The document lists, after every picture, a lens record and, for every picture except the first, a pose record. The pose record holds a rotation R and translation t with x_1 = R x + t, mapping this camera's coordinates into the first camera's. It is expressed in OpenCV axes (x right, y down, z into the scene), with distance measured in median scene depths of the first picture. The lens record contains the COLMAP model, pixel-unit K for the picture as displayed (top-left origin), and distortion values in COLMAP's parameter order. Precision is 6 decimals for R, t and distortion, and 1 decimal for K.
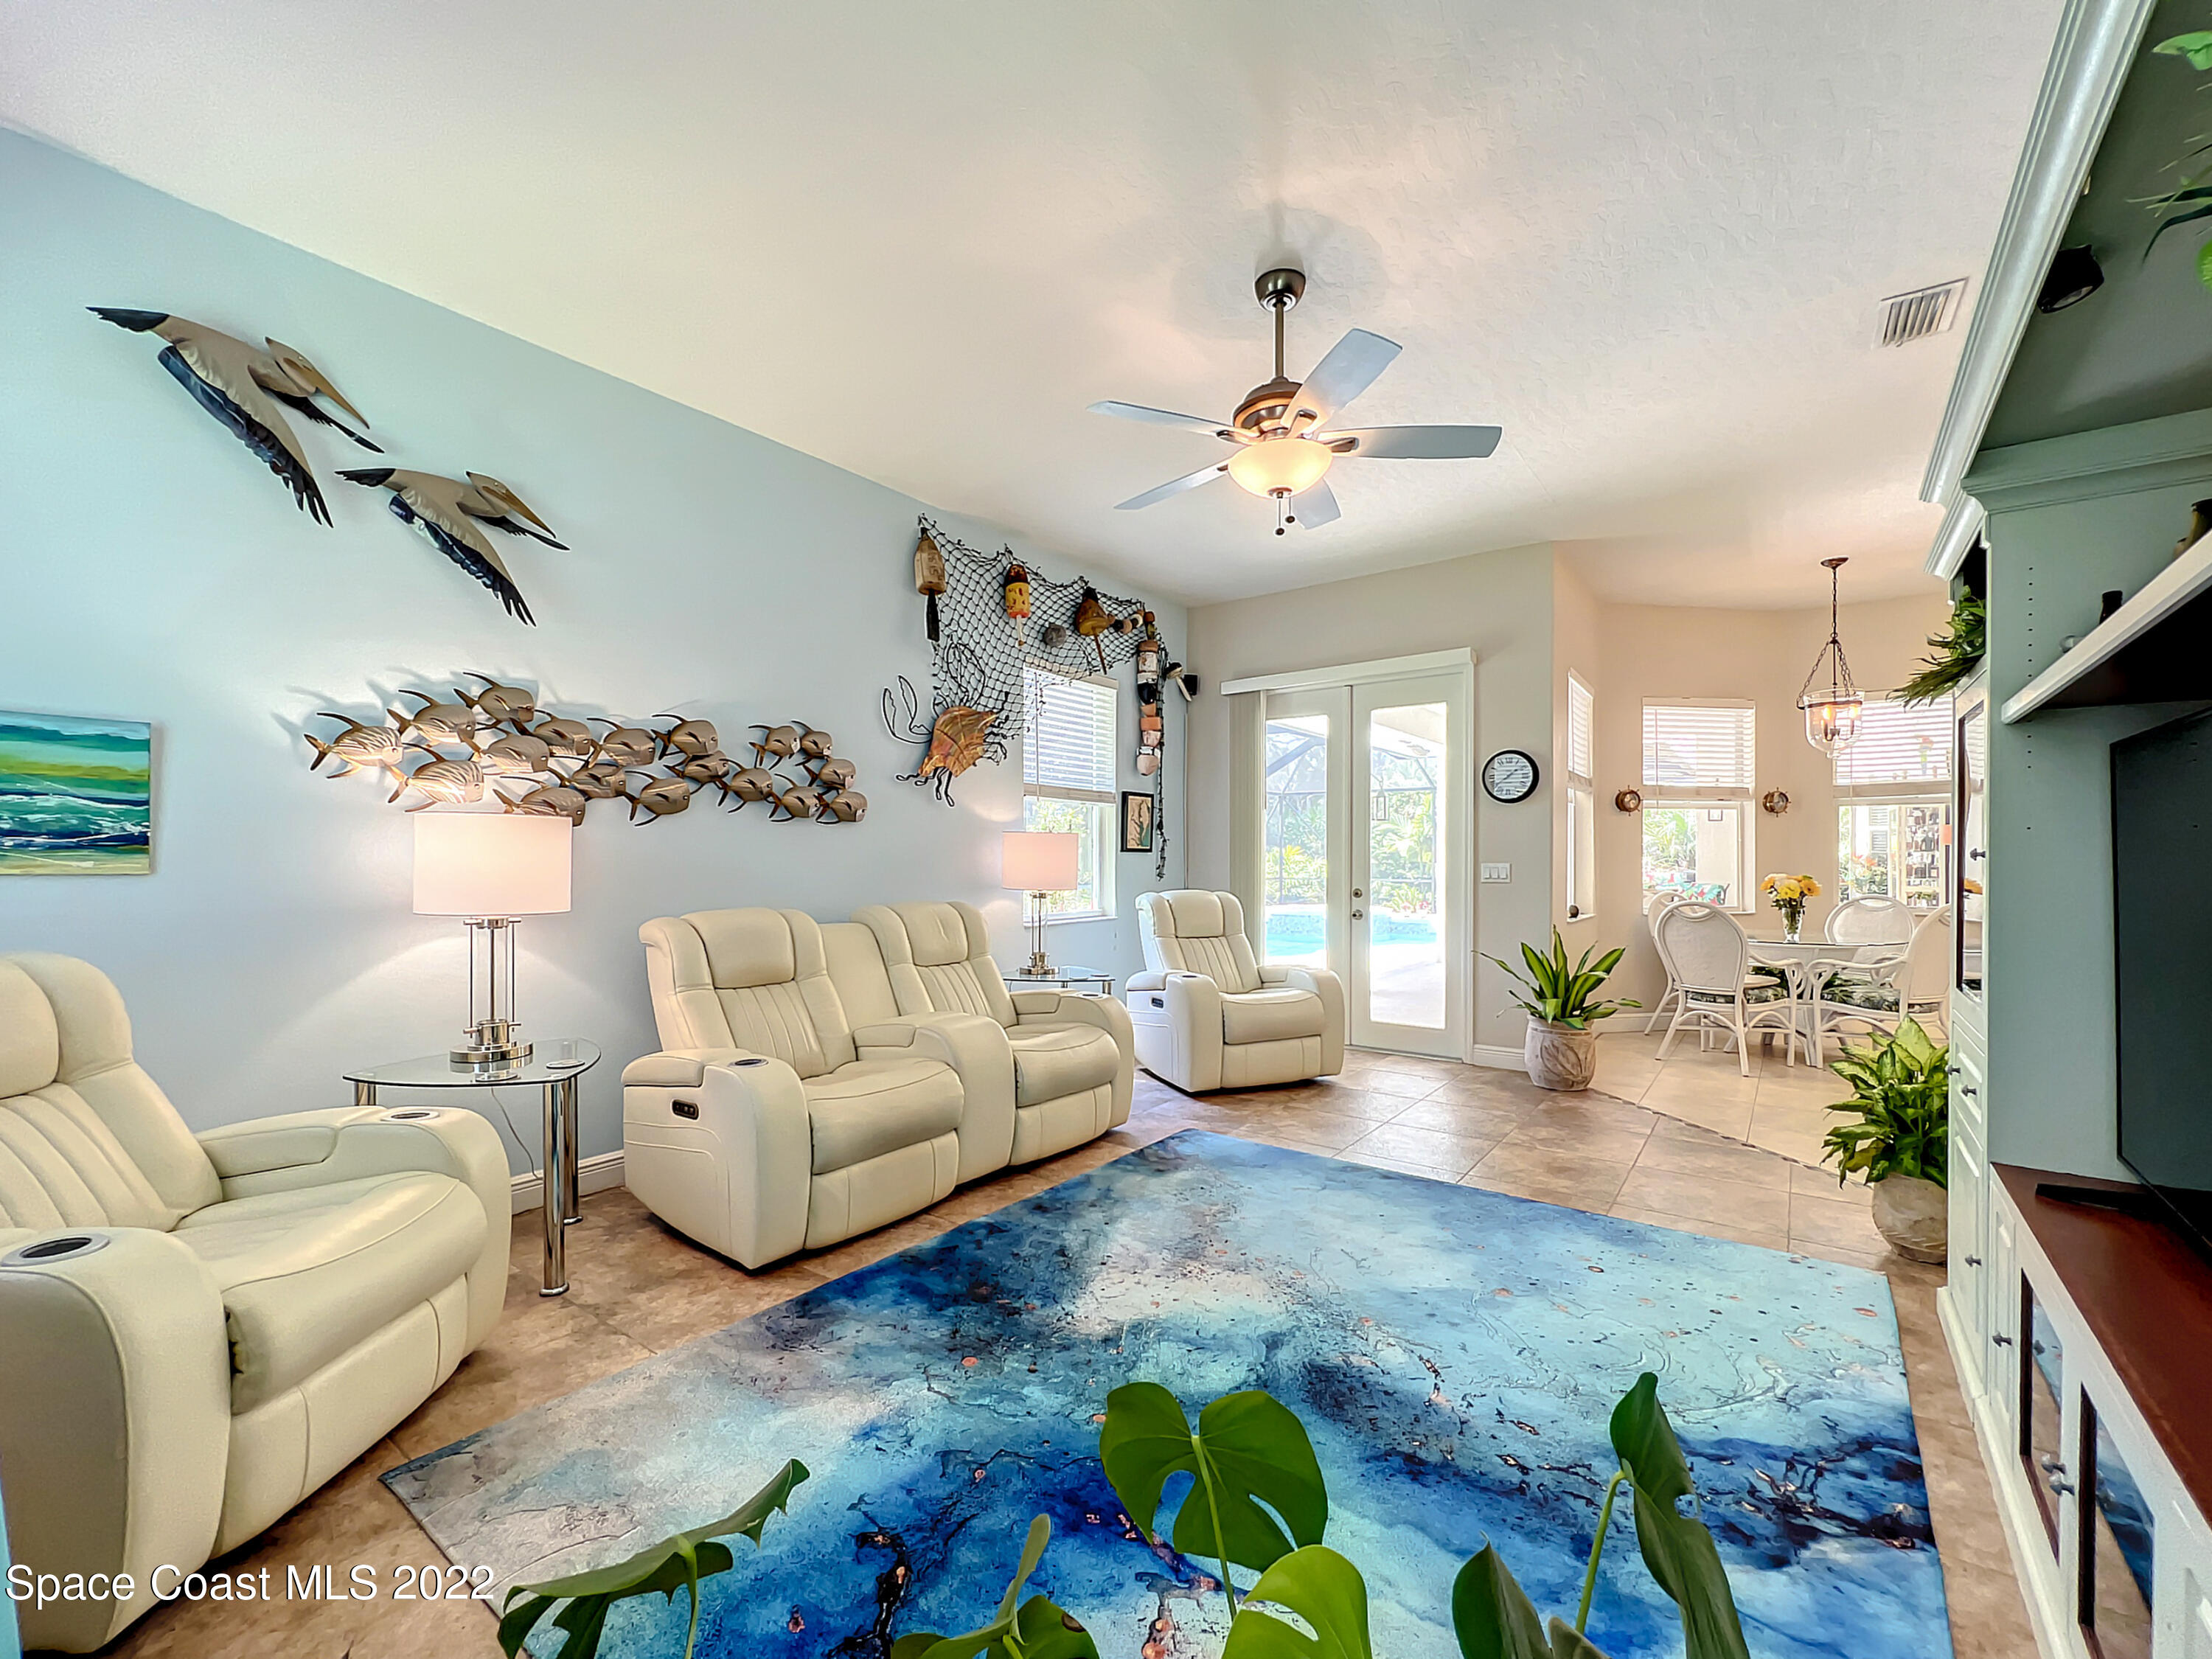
lens RADIAL K [[918.6, 0, 1125.0], [0, 918.6, 858.3], [0, 0, 1]] dist [0.001975, 0.000073]
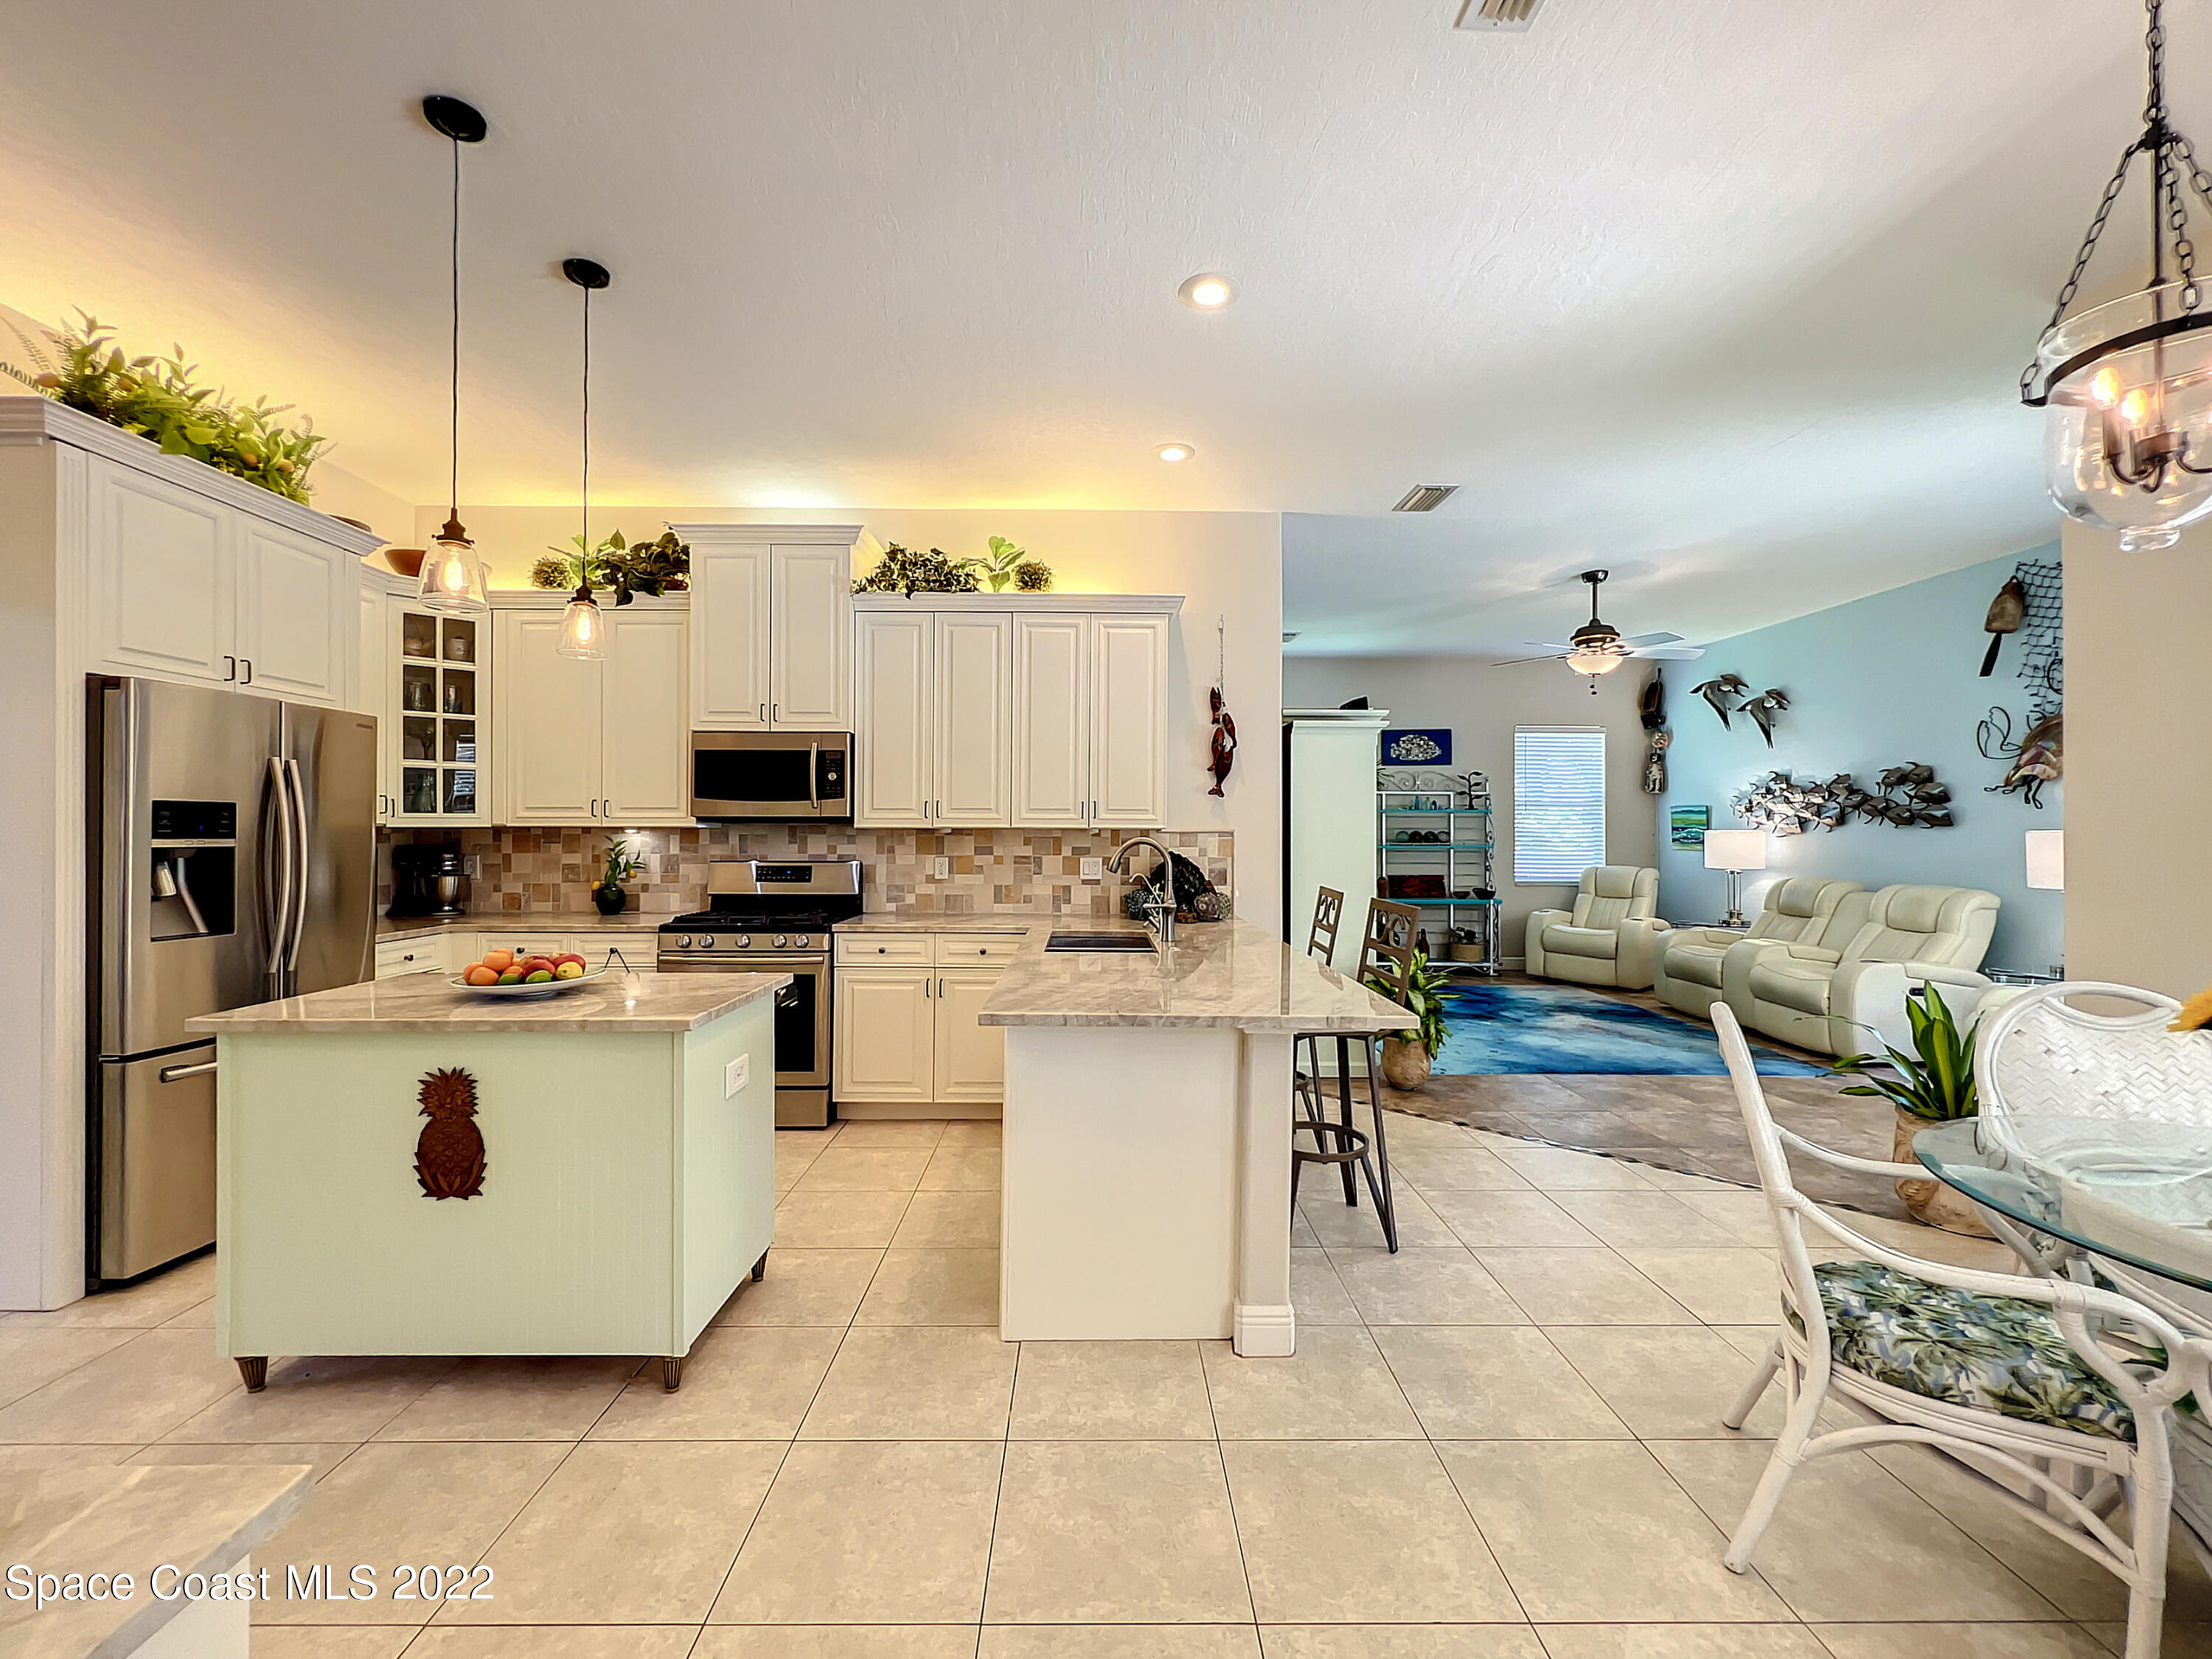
lens RADIAL K [[916.0, 0, 1108.7], [0, 916.0, 825.5], [0, 0, 1]] dist [0.000189, 0.001049]
pose [[-0.792553, -0.007460, -0.609758, 1.830279], [-0.005012, 0.999971, -0.005719, -0.031498], [0.609783, -0.001477, -0.792567, 1.570623]]
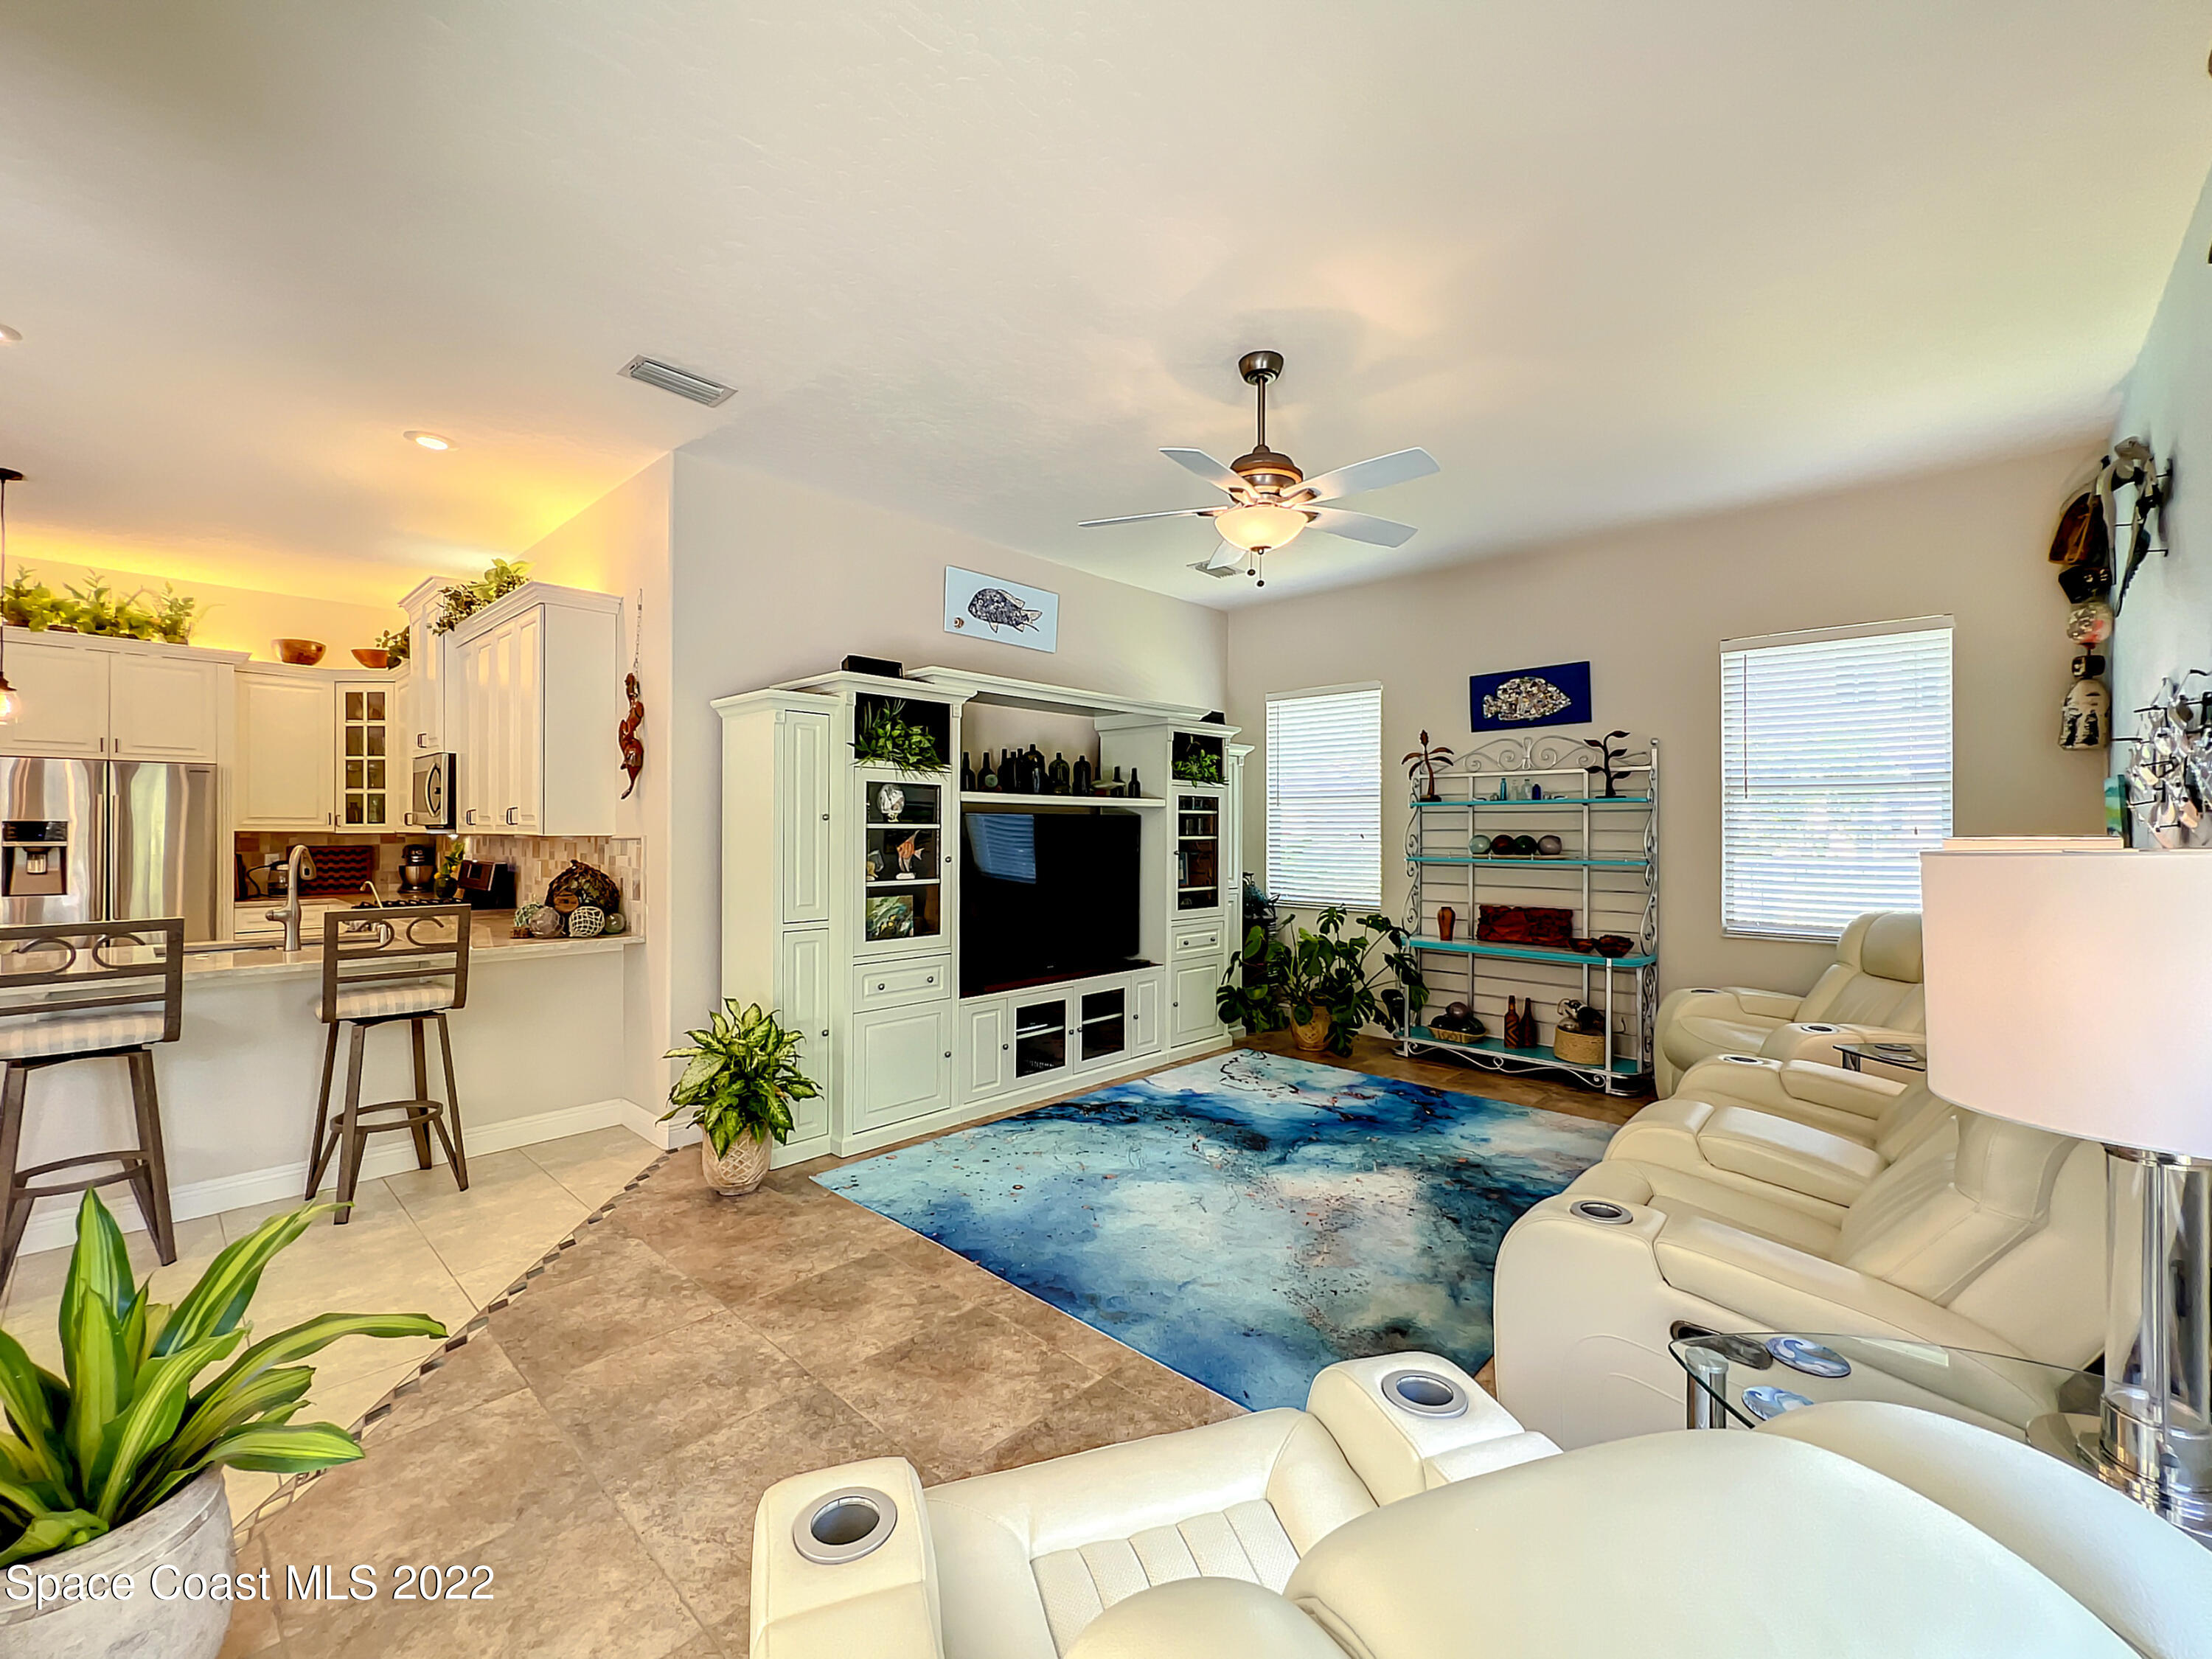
lens RADIAL K [[916.0, 0, 1108.7], [0, 916.0, 825.5], [0, 0, 1]] dist [0.000189, 0.001049]
pose [[-0.993107, -0.001661, 0.117196, 0.176019], [-0.002008, 0.999994, -0.002841, -0.044640], [-0.117191, -0.003057, -0.993105, 1.699928]]
